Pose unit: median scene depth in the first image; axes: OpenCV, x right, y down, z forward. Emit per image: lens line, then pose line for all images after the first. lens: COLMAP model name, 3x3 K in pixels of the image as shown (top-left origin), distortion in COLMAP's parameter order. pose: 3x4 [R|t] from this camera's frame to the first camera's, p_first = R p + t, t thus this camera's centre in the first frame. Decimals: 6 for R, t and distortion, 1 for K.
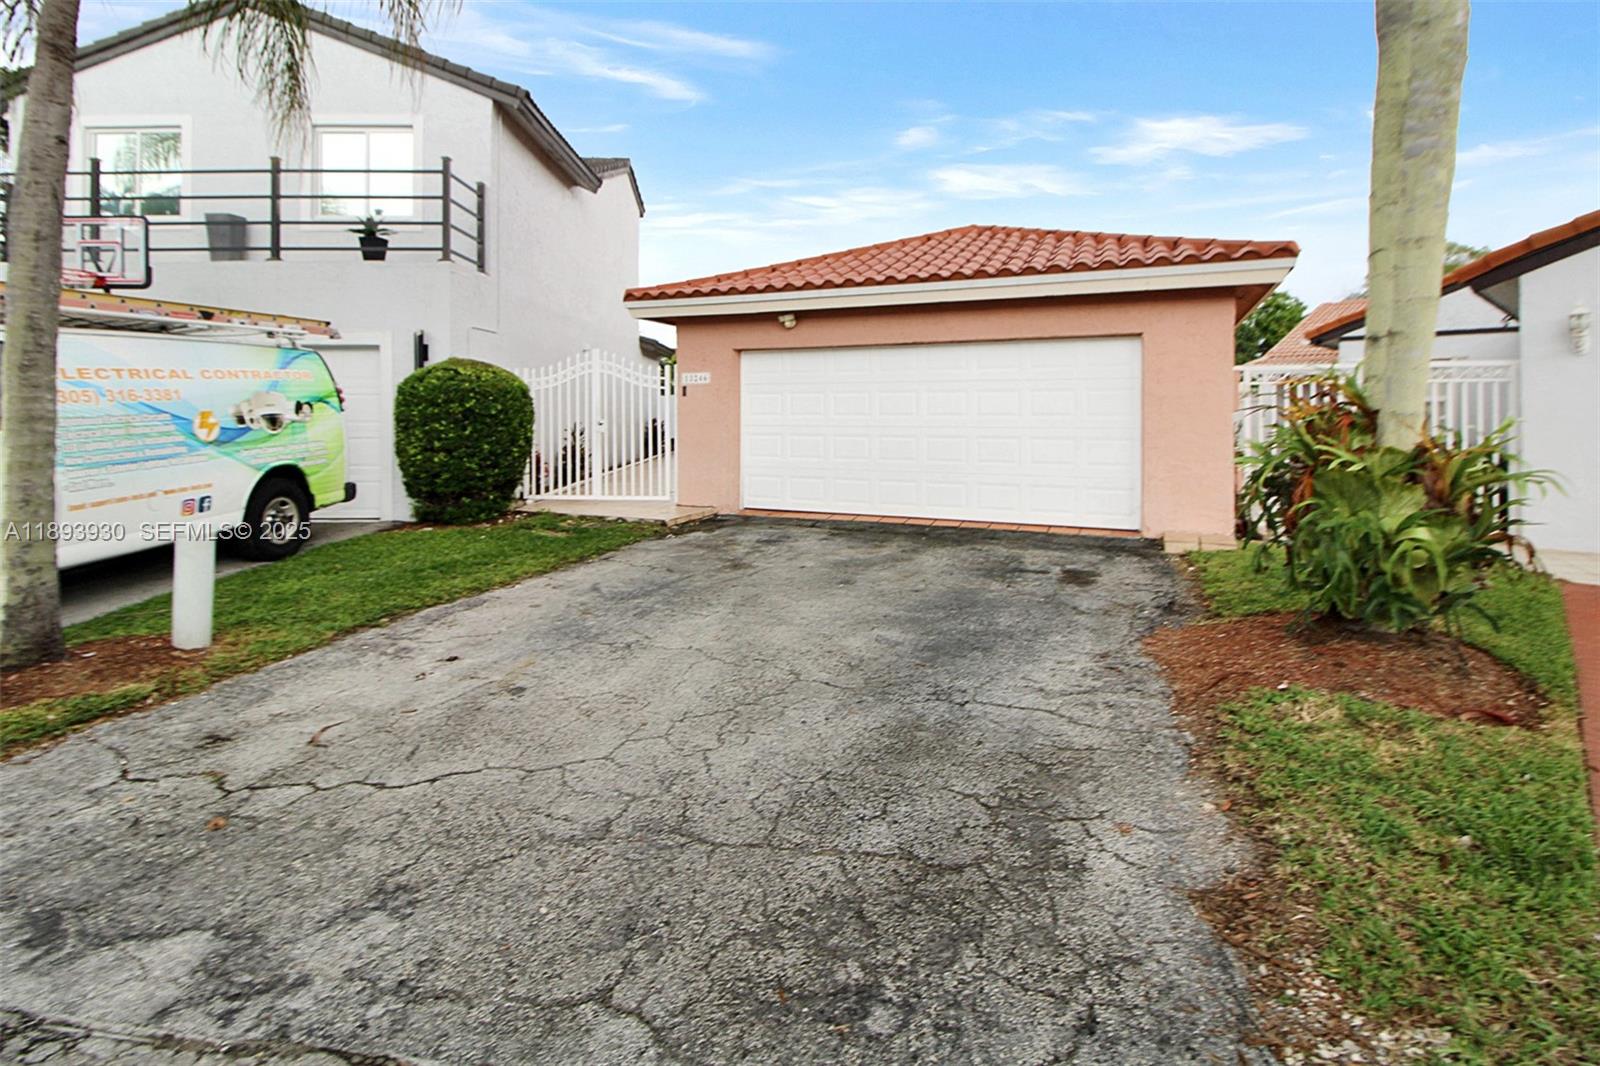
lens RADIAL K [[764.3, 0, 812.2], [0, 764.3, 483.4], [0, 0, 1]] dist [0.003519, -0.014360]
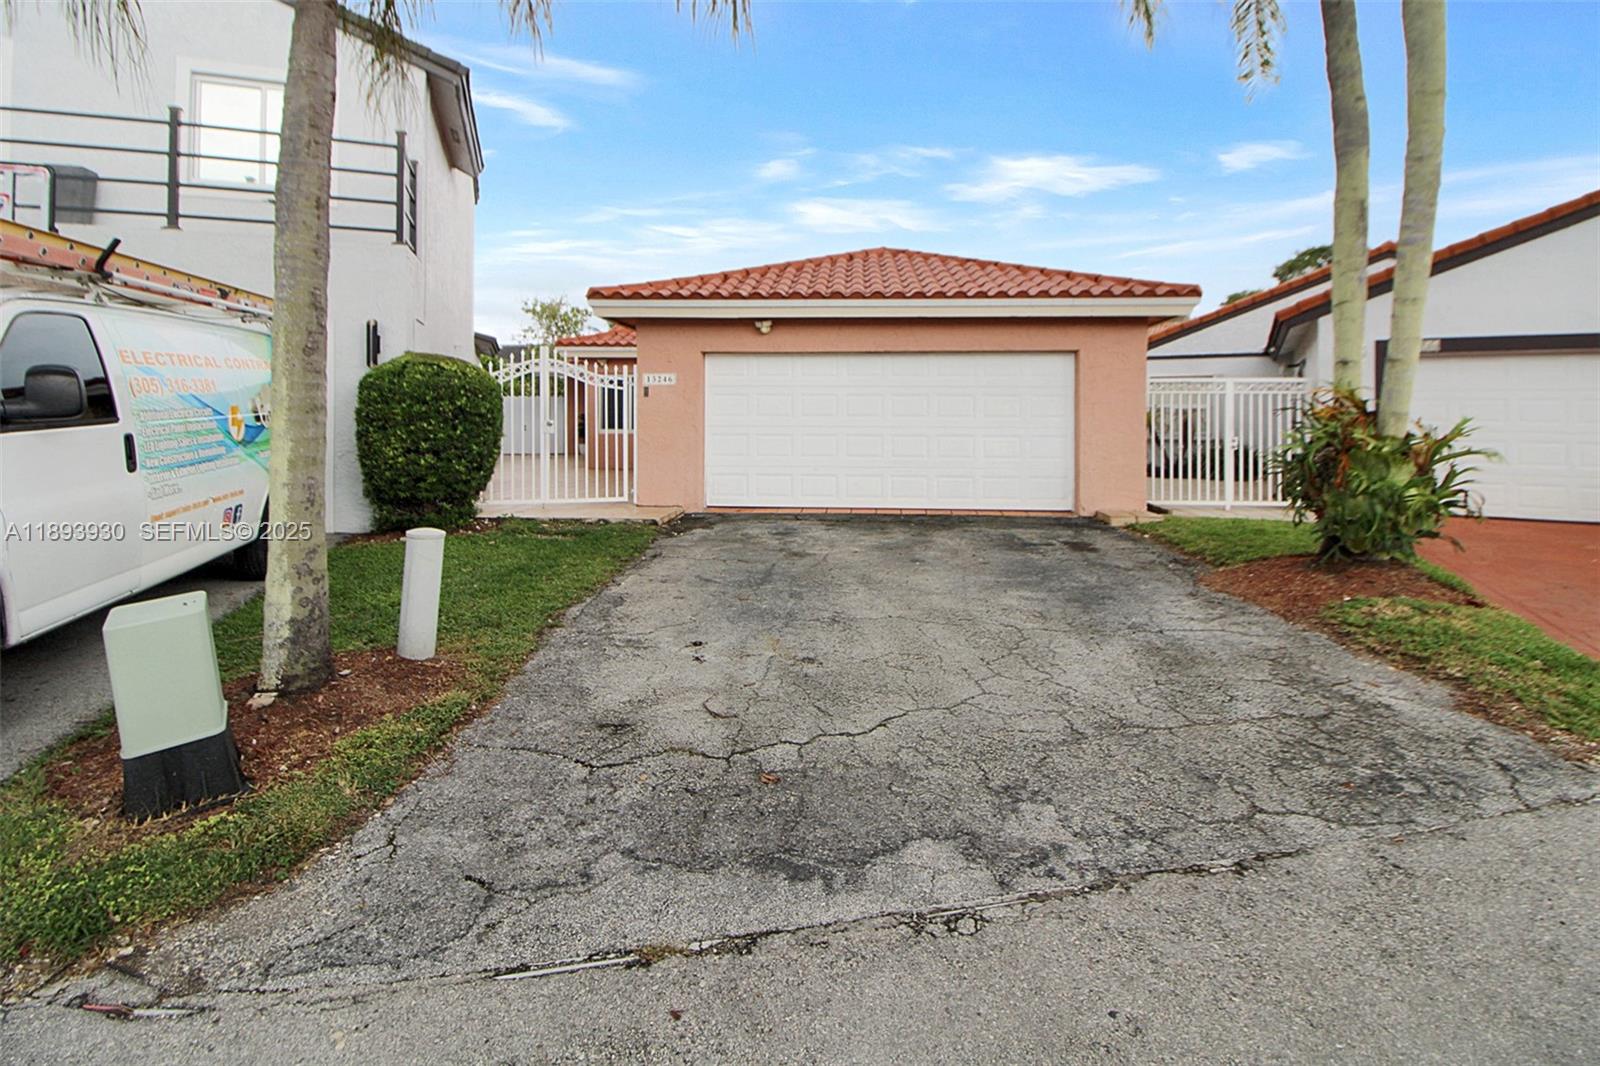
lens RADIAL K [[764.3, 0, 812.2], [0, 764.3, 483.4], [0, 0, 1]] dist [0.003519, -0.014360]
pose [[0.944542, -0.023873, 0.327521, -0.353199], [0.026140, 0.999655, -0.002519, 0.009190], [-0.327348, 0.010941, 0.944841, -0.020681]]
